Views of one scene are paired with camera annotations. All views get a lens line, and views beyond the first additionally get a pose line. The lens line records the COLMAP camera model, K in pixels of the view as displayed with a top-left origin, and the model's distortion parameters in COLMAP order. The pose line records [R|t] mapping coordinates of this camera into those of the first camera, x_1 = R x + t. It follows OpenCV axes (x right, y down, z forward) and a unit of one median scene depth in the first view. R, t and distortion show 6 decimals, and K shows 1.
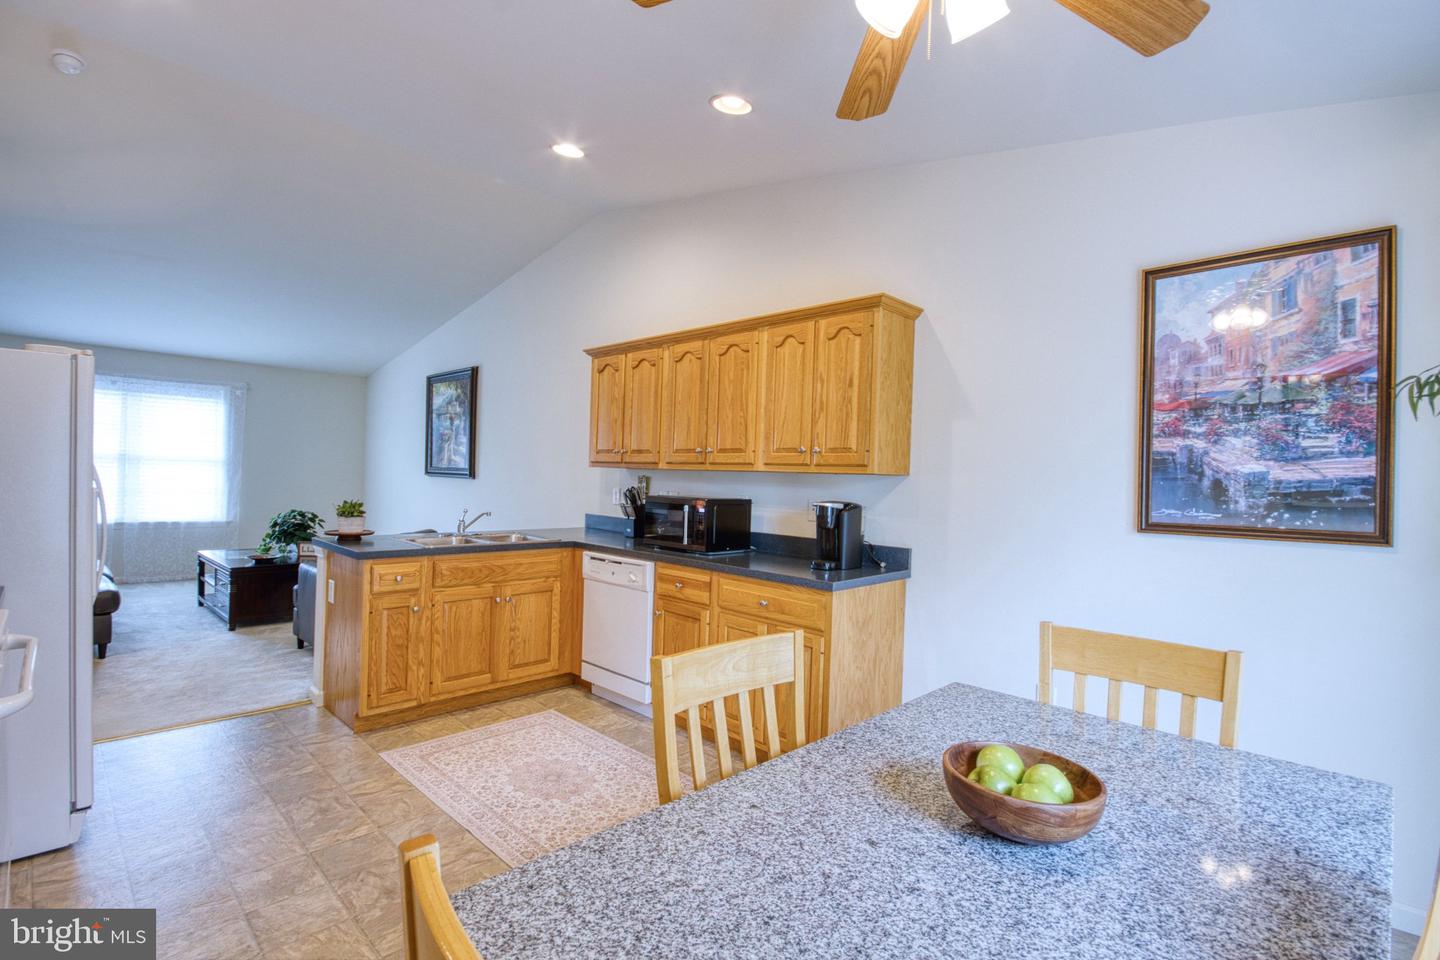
lens RADIAL K [[675.8, 0, 716.8], [0, 675.8, 480.4], [0, 0, 1]] dist [-0.000547, -0.000277]
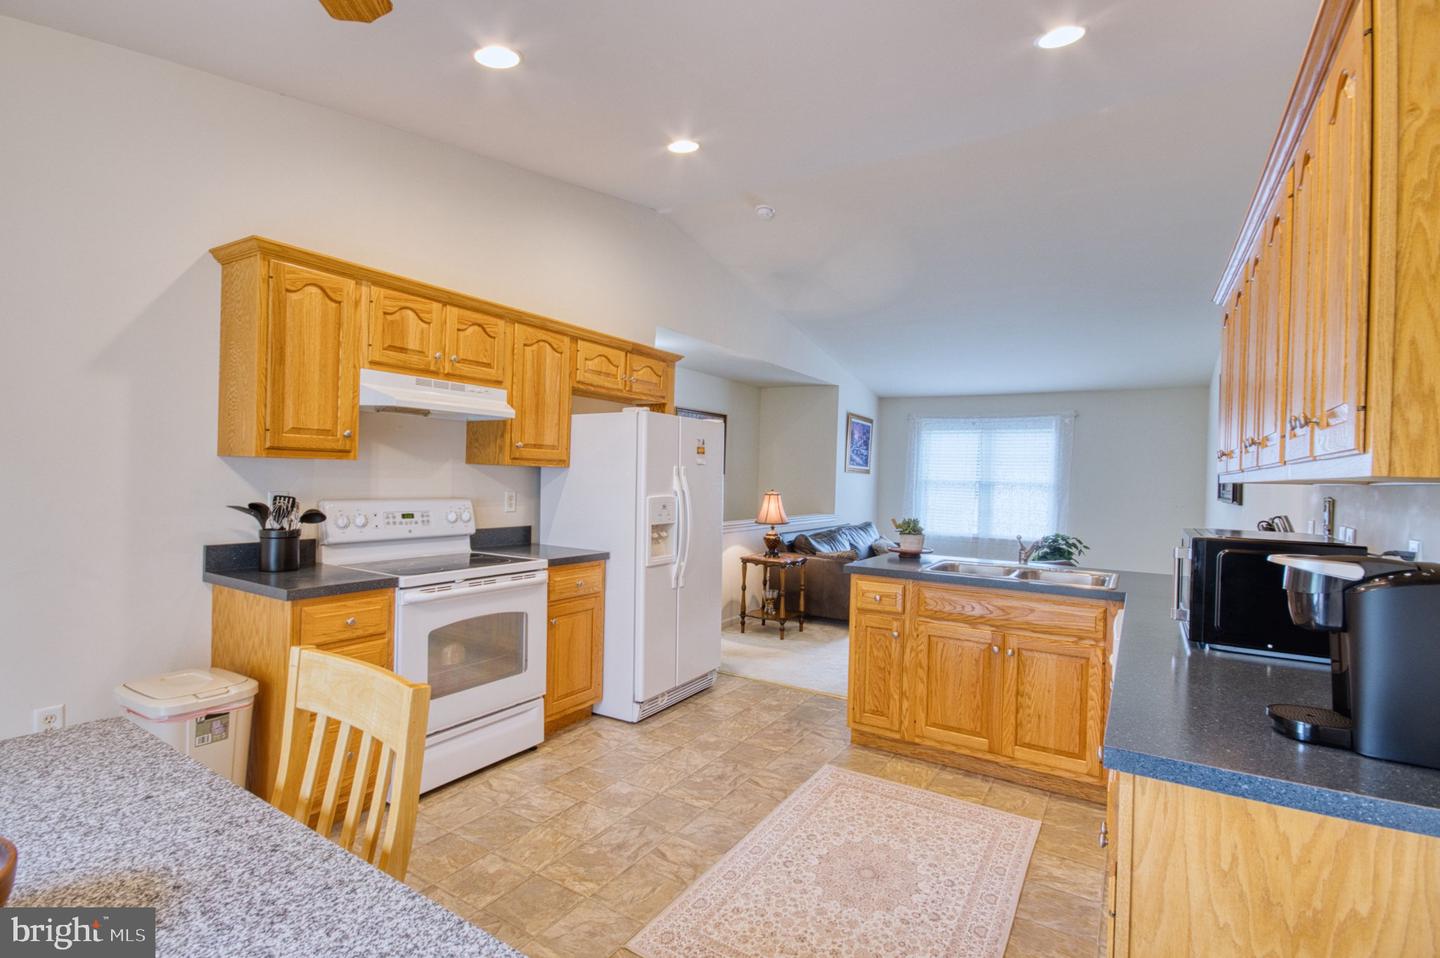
lens RADIAL K [[672.0, 0, 720.0], [0, 672.0, 479.0], [0, 0, 1]] dist [0.000556, -0.007340]
pose [[0.213425, -0.022820, -0.976693, 0.397865], [-0.023910, 0.999306, -0.028574, 0.006640], [0.976667, 0.029452, 0.212732, 0.526492]]
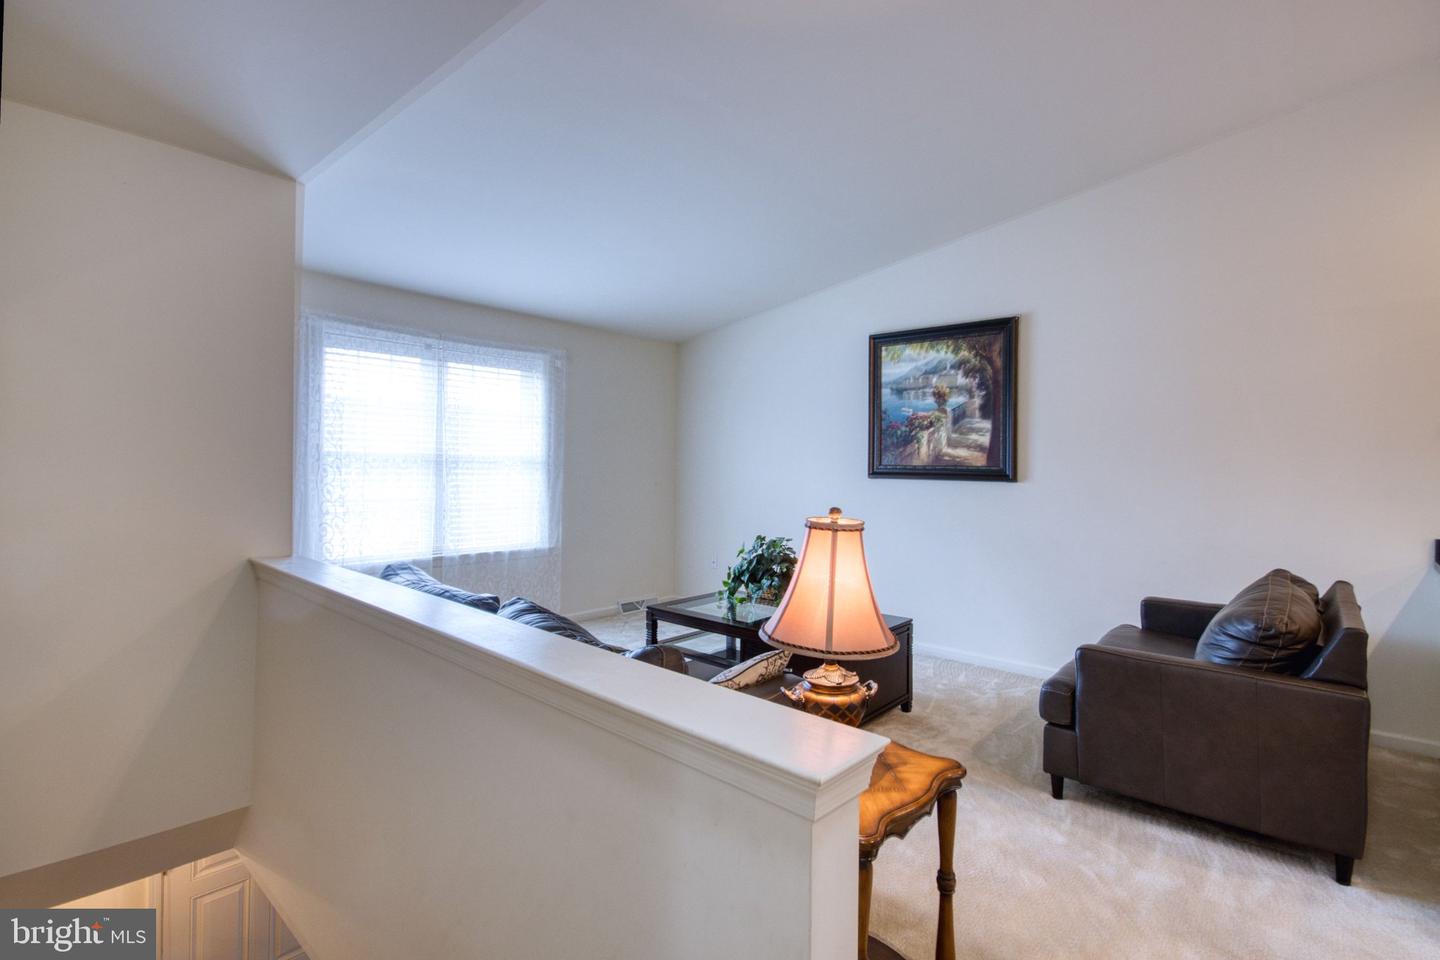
lens RADIAL K [[712.3, 0, 720.0], [0, 712.3, 480.0], [0, 0, 1]] dist [0.016546, -0.000244]
pose [[0.999494, -0.015632, 0.027703, -1.162473], [0.015109, 0.999706, 0.018989, -0.042740], [-0.027992, -0.018561, 0.999436, 0.525717]]
